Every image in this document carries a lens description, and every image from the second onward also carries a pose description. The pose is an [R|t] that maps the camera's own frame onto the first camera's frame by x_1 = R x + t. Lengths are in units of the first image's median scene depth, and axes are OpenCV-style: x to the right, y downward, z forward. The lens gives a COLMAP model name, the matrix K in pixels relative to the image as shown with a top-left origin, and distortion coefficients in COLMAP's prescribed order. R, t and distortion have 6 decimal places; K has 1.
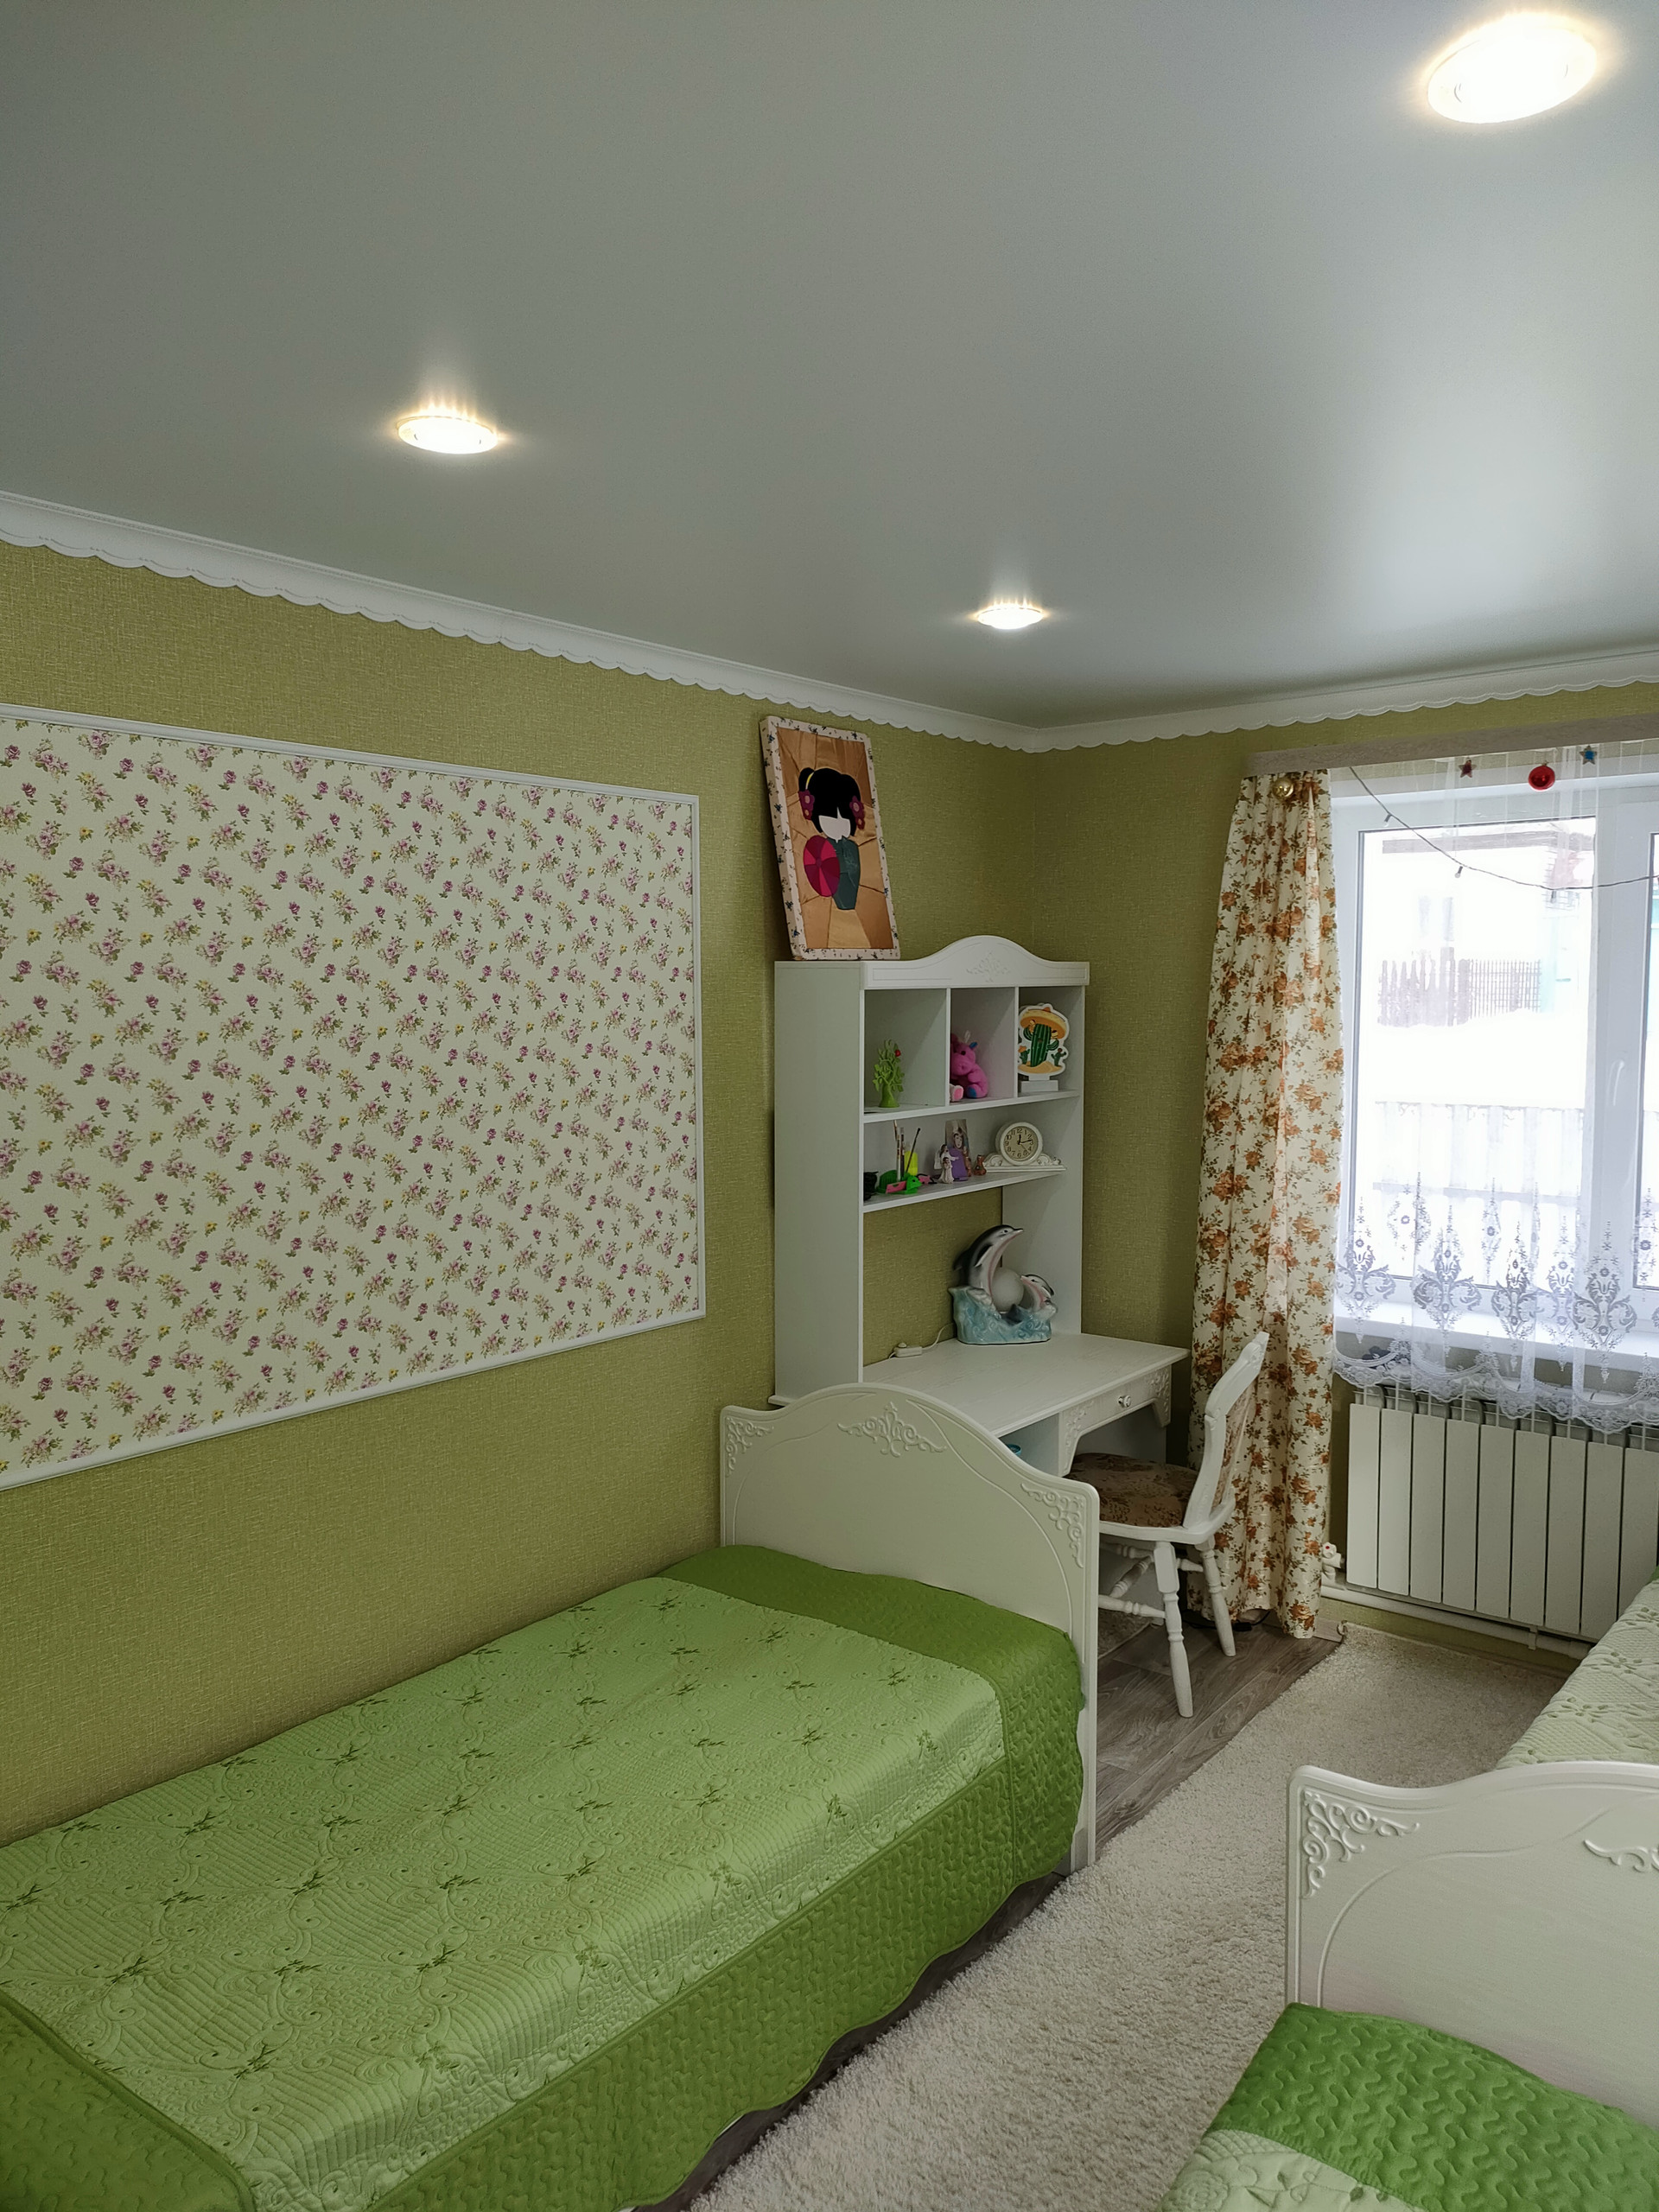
lens RADIAL K [[1633.2, 0, 827.5], [0, 1633.2, 1116.5], [0, 0, 1]] dist [0.086108, -0.035206]
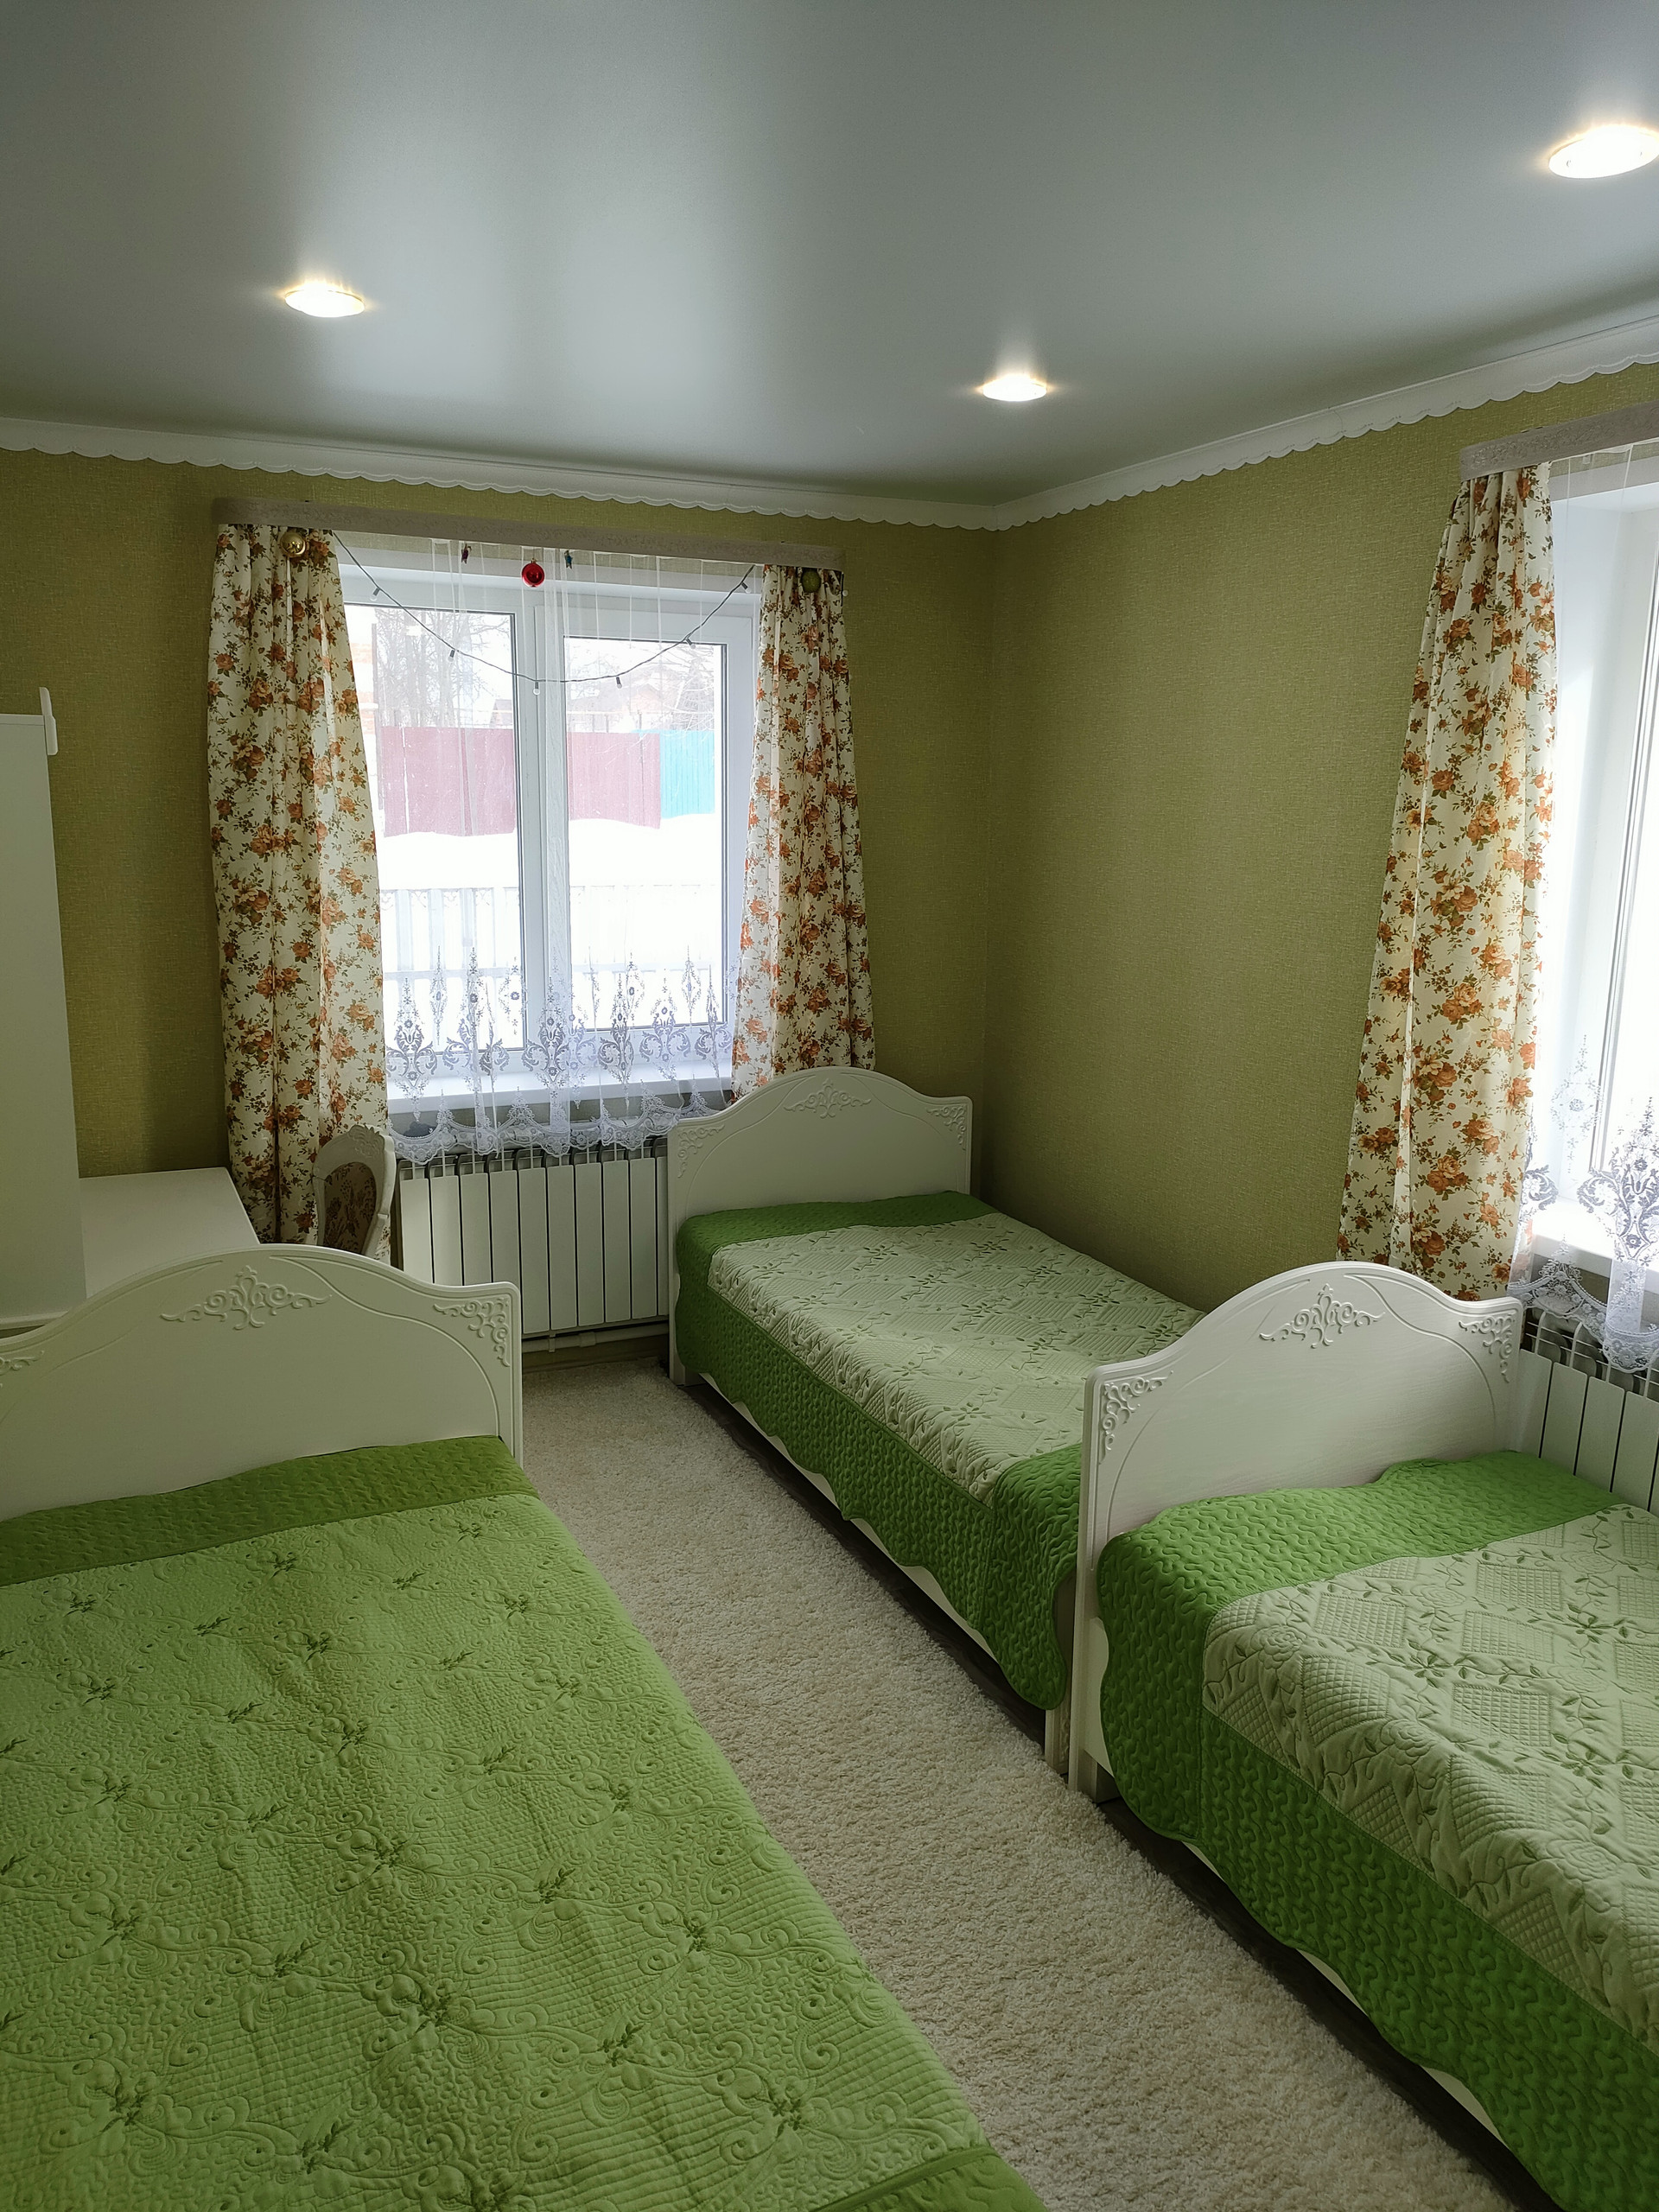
lens RADIAL K [[1633.2, 0, 828.7], [0, 1633.2, 1107.6], [0, 0, 1]] dist [0.086108, -0.035206]
pose [[0.463204, -0.163686, 0.871005, -0.445092], [0.059205, 0.986316, 0.153871, -0.012843], [-0.884272, -0.019706, 0.466556, 0.291117]]
